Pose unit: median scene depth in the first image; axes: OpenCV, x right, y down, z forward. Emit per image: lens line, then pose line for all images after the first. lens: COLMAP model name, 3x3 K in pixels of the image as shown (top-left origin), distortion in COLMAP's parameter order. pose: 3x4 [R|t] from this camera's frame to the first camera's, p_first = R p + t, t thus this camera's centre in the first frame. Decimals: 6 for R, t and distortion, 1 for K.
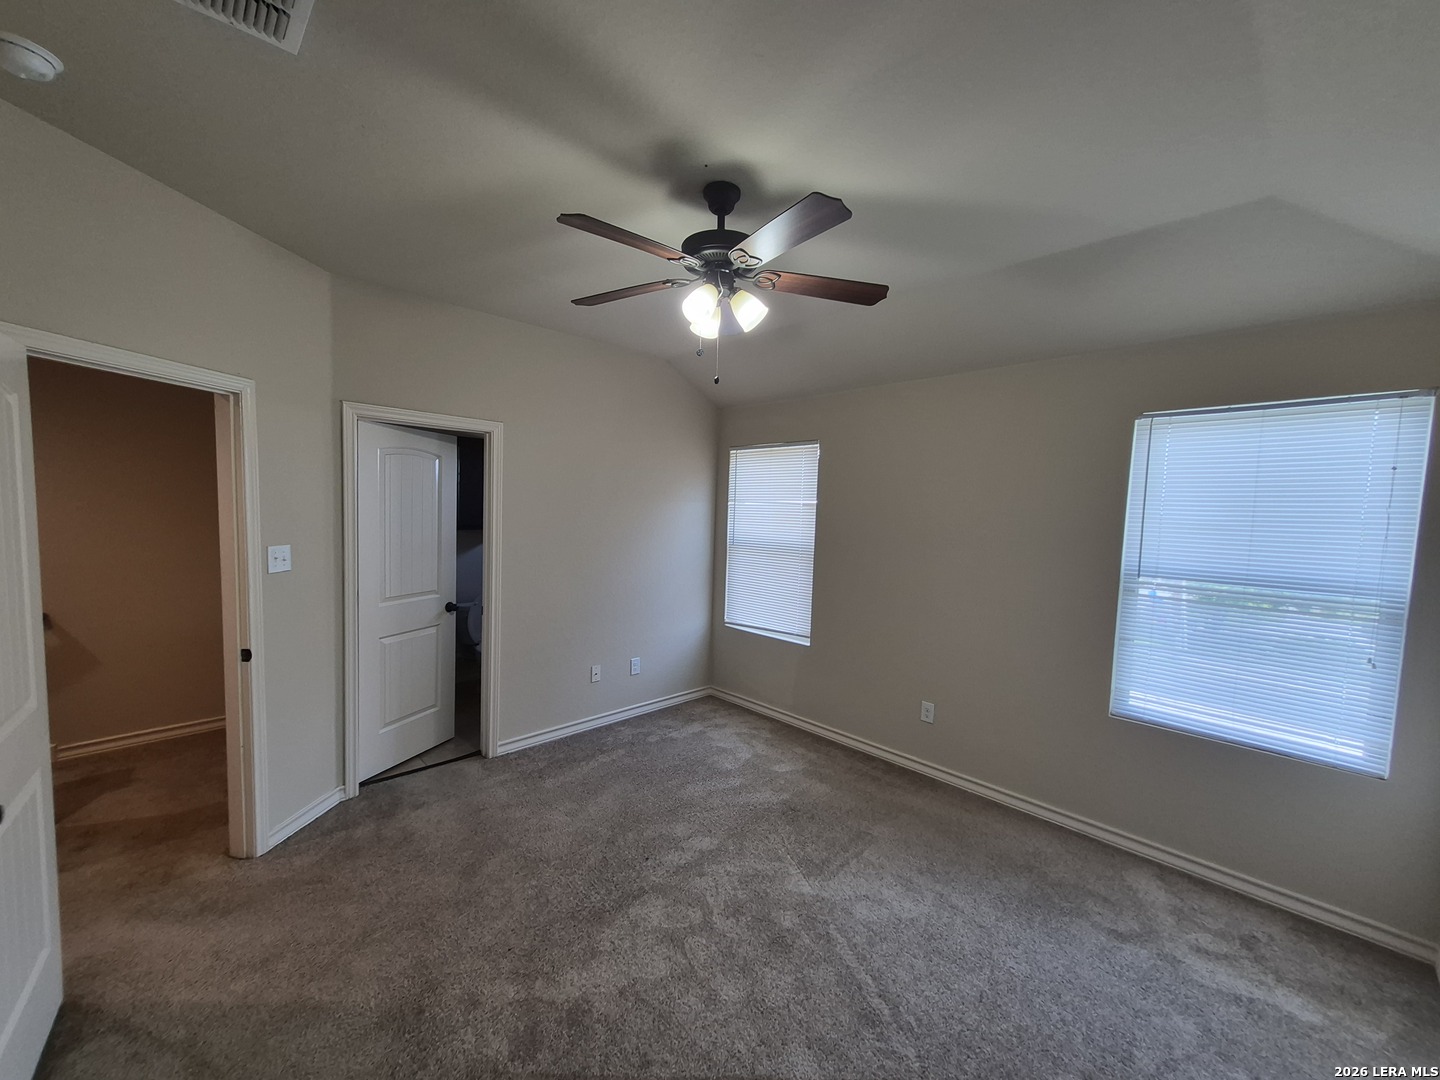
lens RADIAL K [[563.2, 0, 708.8], [0, 563.2, 539.6], [0, 0, 1]] dist [0.004780, -0.001242]
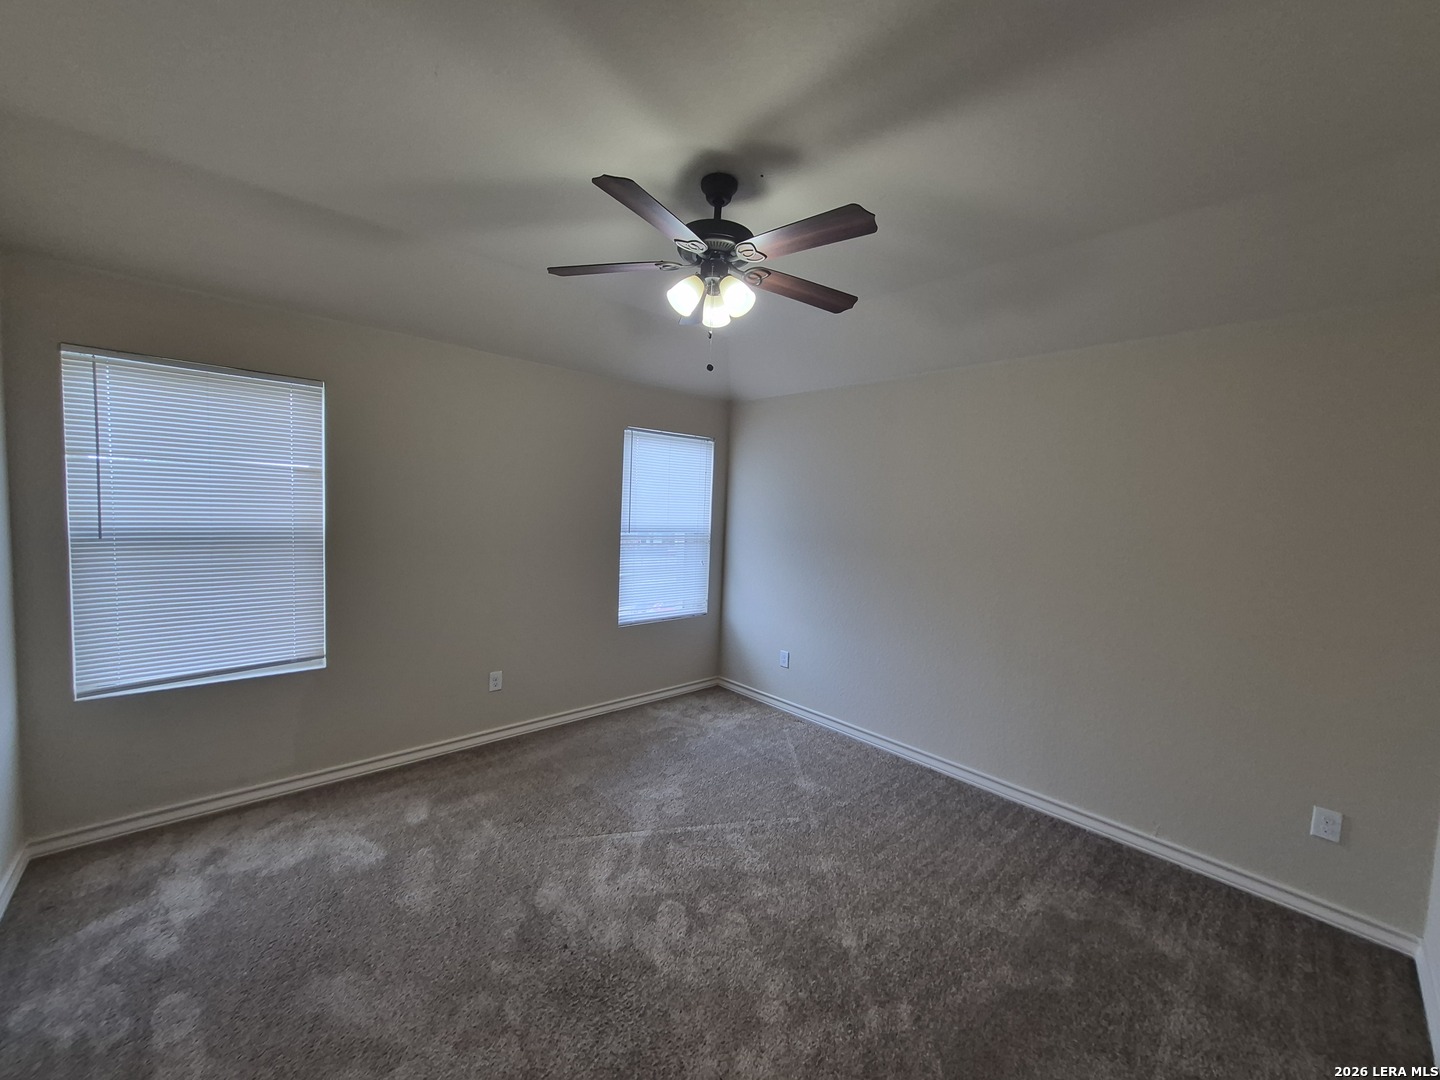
lens RADIAL K [[563.2, 0, 720.0], [0, 563.2, 544.1], [0, 0, 1]] dist [0.004780, -0.001242]
pose [[0.015517, -0.096812, 0.995182, -0.639769], [0.013216, 0.995234, 0.096611, -0.039058], [-0.999792, 0.011653, 0.016722, 0.601175]]
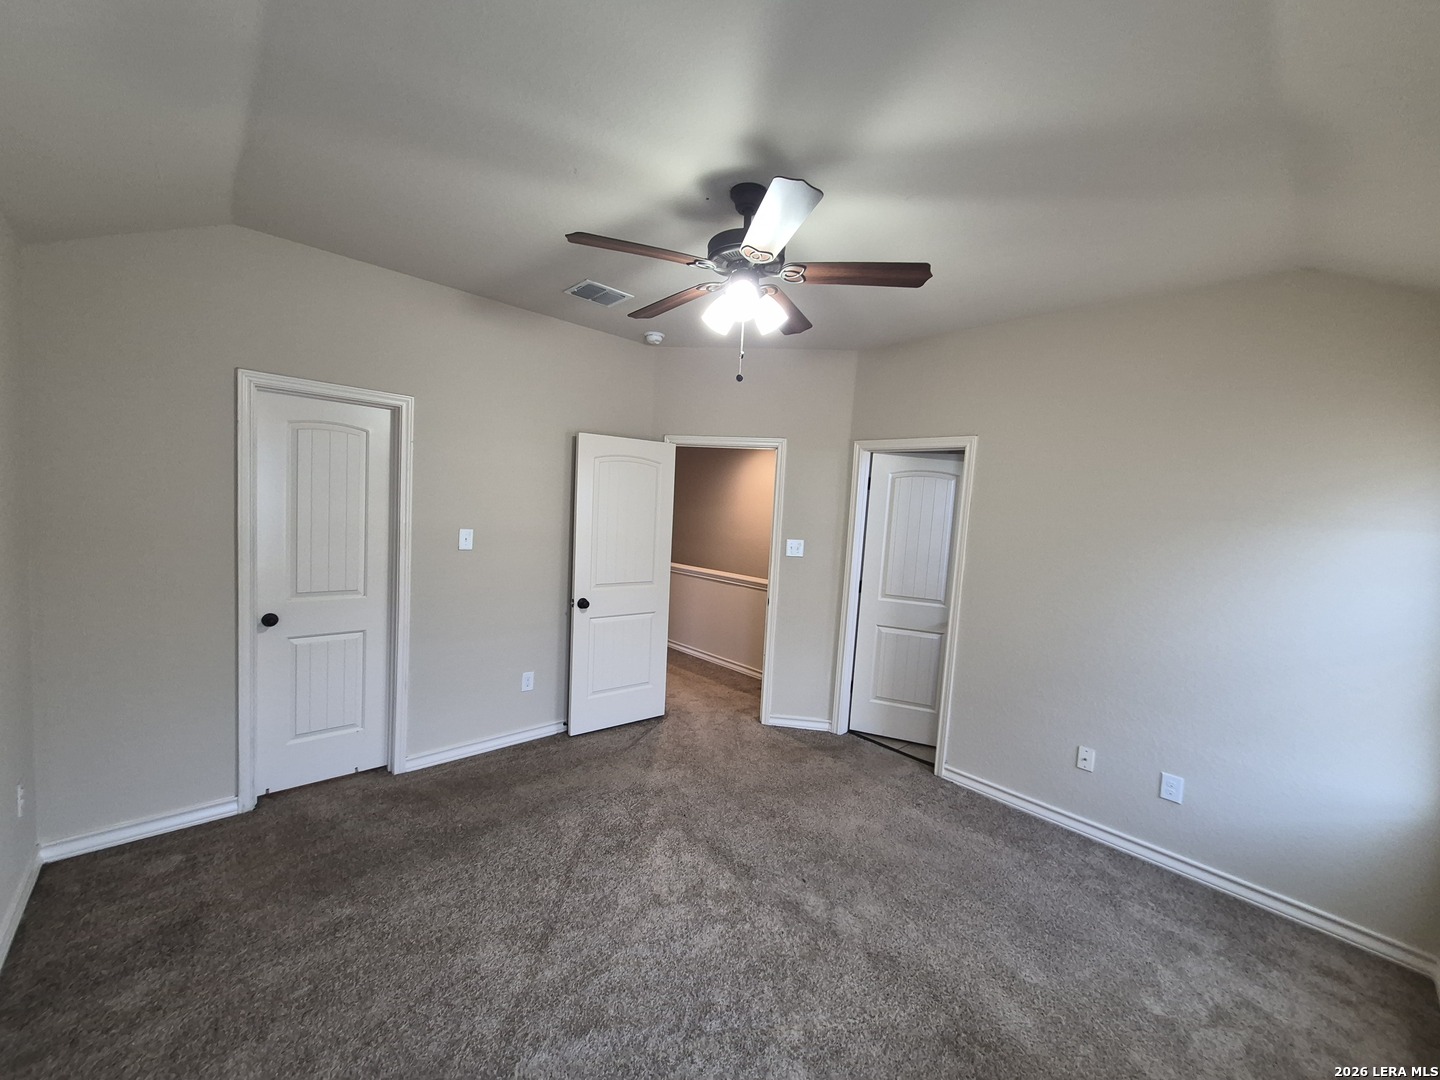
lens RADIAL K [[563.2, 0, 708.2], [0, 563.2, 538.6], [0, 0, 1]] dist [0.004780, -0.001242]
pose [[-0.027903, 0.029800, -0.999166, 0.643538], [-0.112419, 0.993121, 0.032759, -0.012598], [0.993269, 0.113239, -0.024361, 0.624178]]
